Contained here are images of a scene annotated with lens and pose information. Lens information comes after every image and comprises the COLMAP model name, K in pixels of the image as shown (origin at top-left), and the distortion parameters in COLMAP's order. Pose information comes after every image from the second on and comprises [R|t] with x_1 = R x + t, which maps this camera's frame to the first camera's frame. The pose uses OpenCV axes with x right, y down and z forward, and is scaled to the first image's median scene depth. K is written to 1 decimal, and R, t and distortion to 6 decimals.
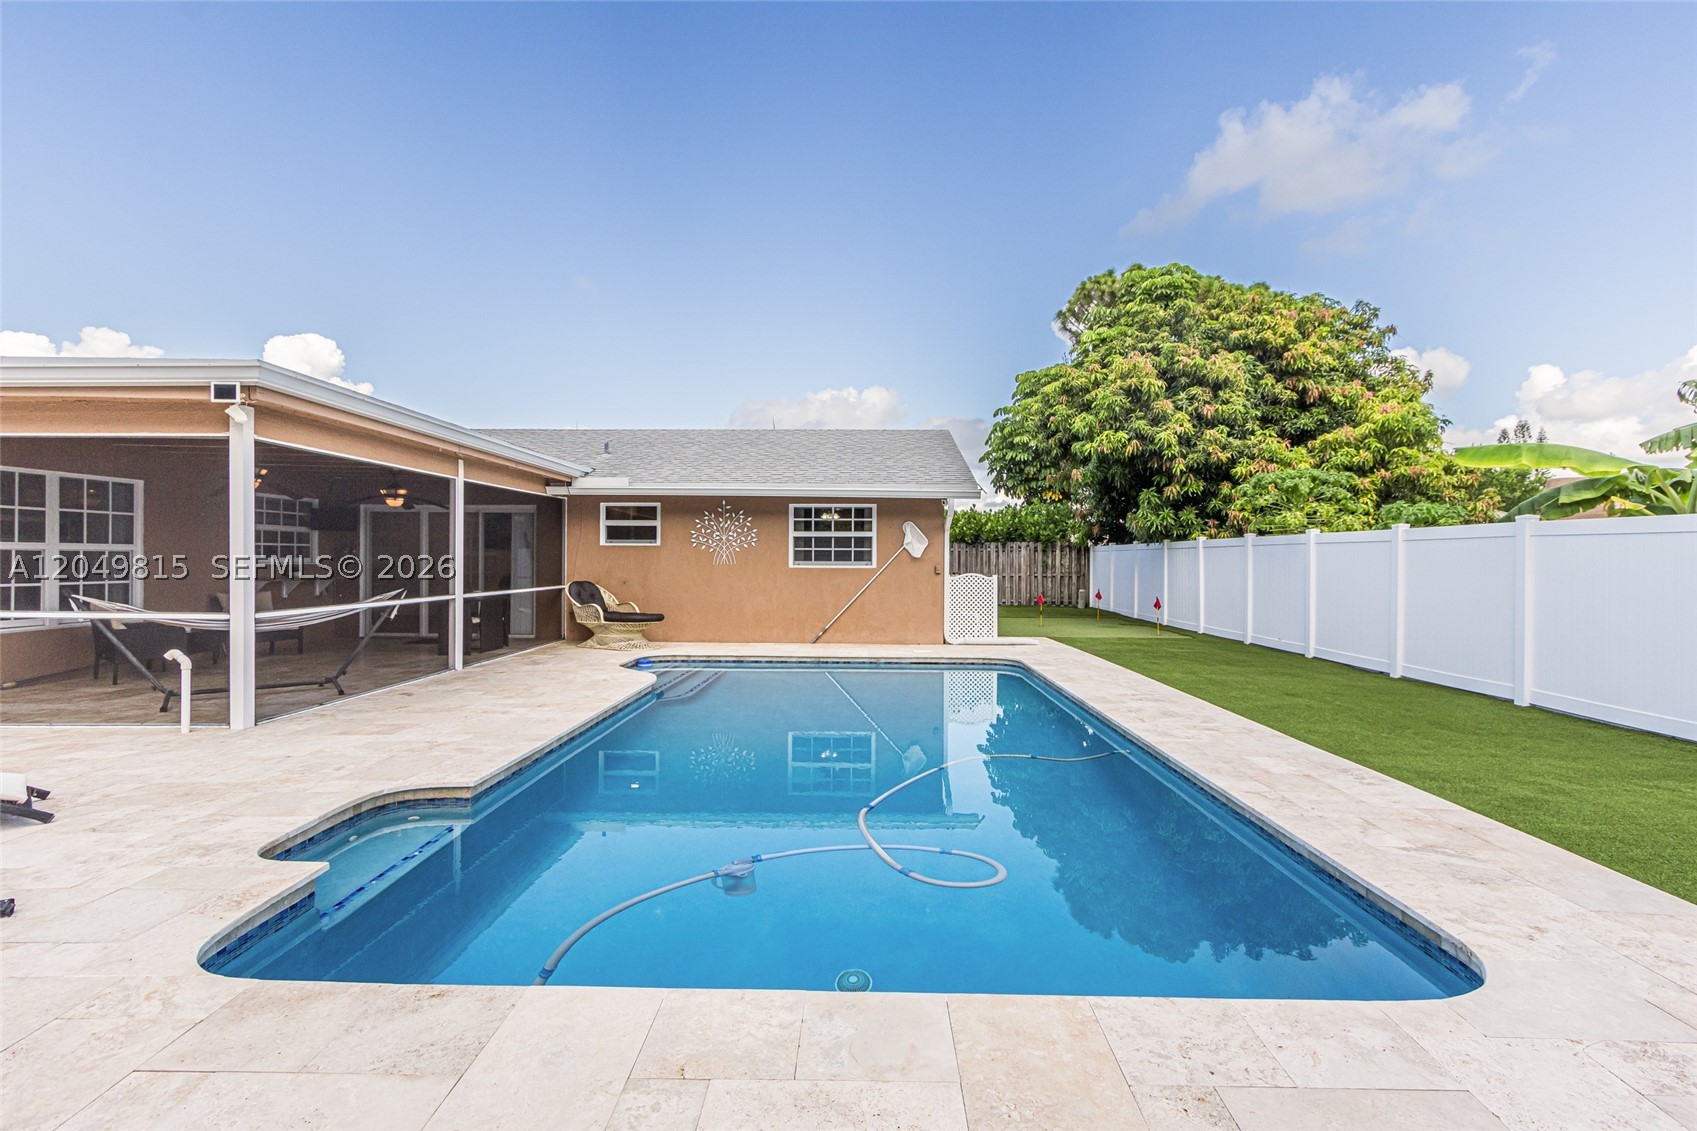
lens RADIAL K [[774.4, 0, 849.2], [0, 774.4, 571.7], [0, 0, 1]] dist [0.004048, 0.001721]
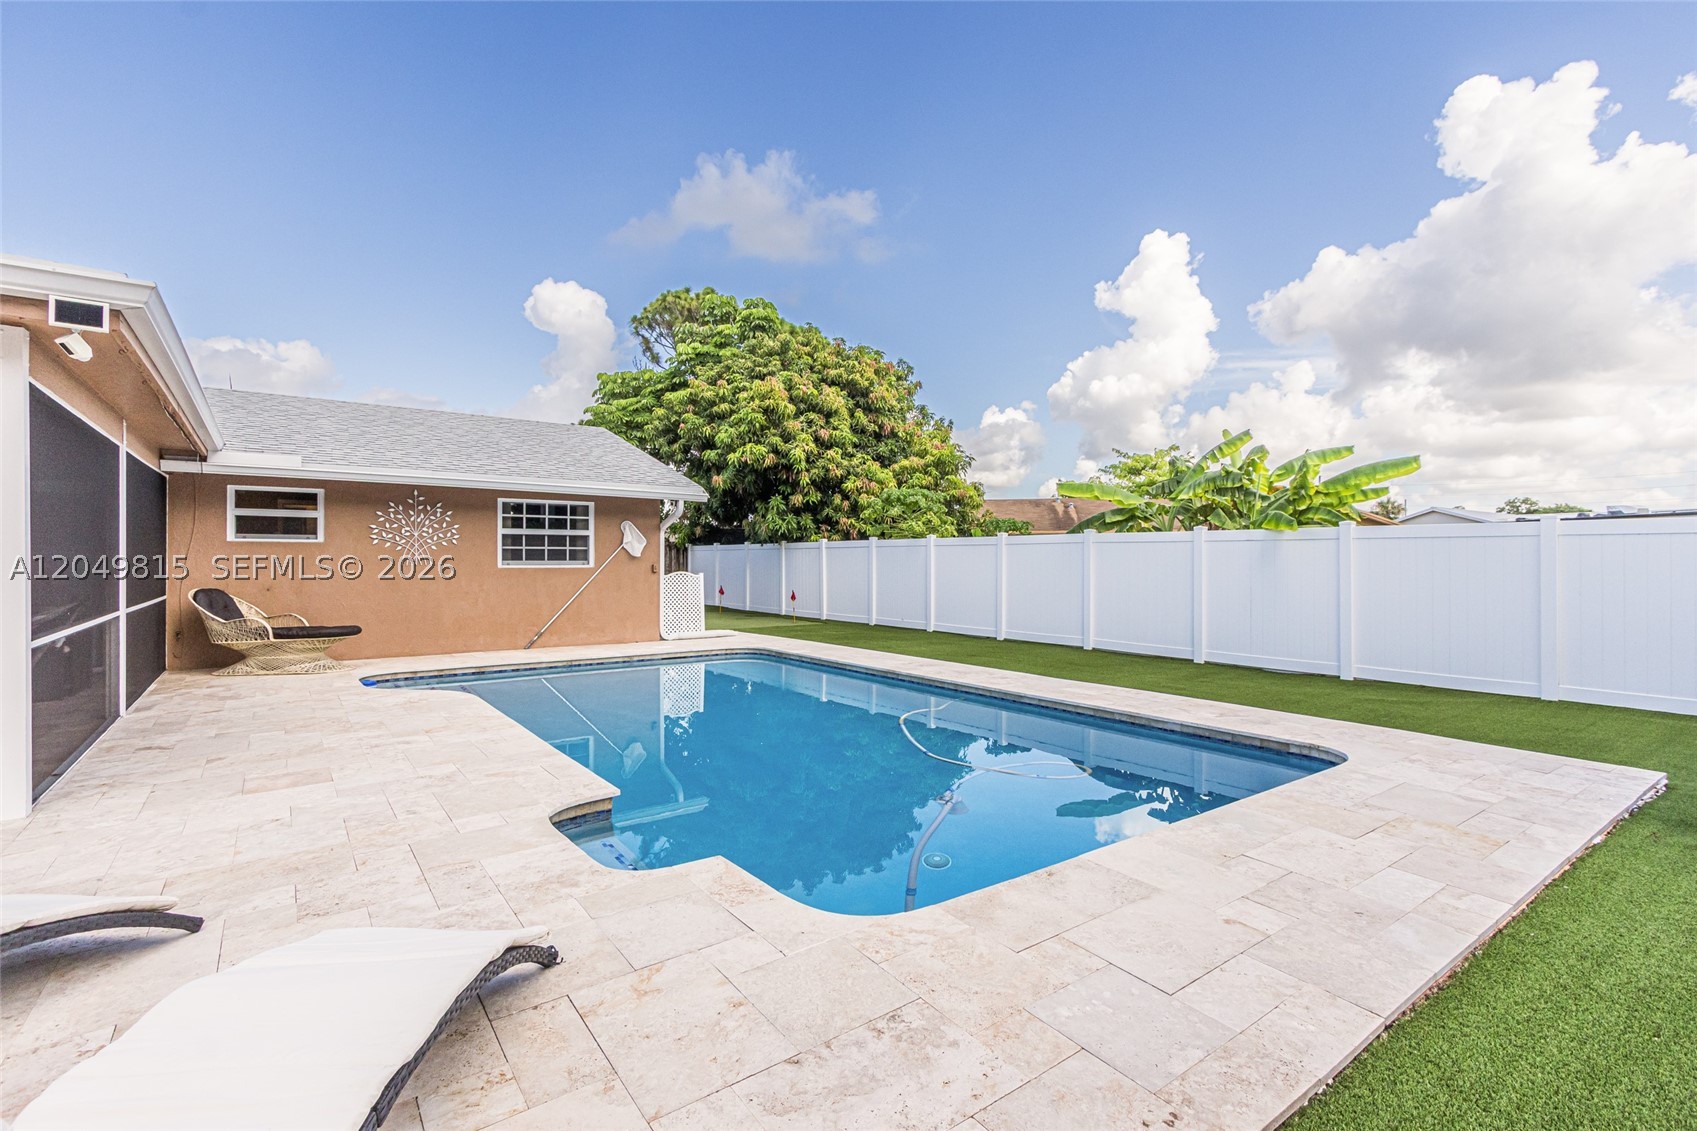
lens RADIAL K [[774.4, 0, 861.4], [0, 774.4, 558.6], [0, 0, 1]] dist [0.004048, 0.001721]
pose [[0.793277, -0.003627, 0.608851, -0.290647], [0.013317, 0.999846, -0.011394, -0.000116], [-0.608716, 0.017147, 0.793203, 0.019457]]
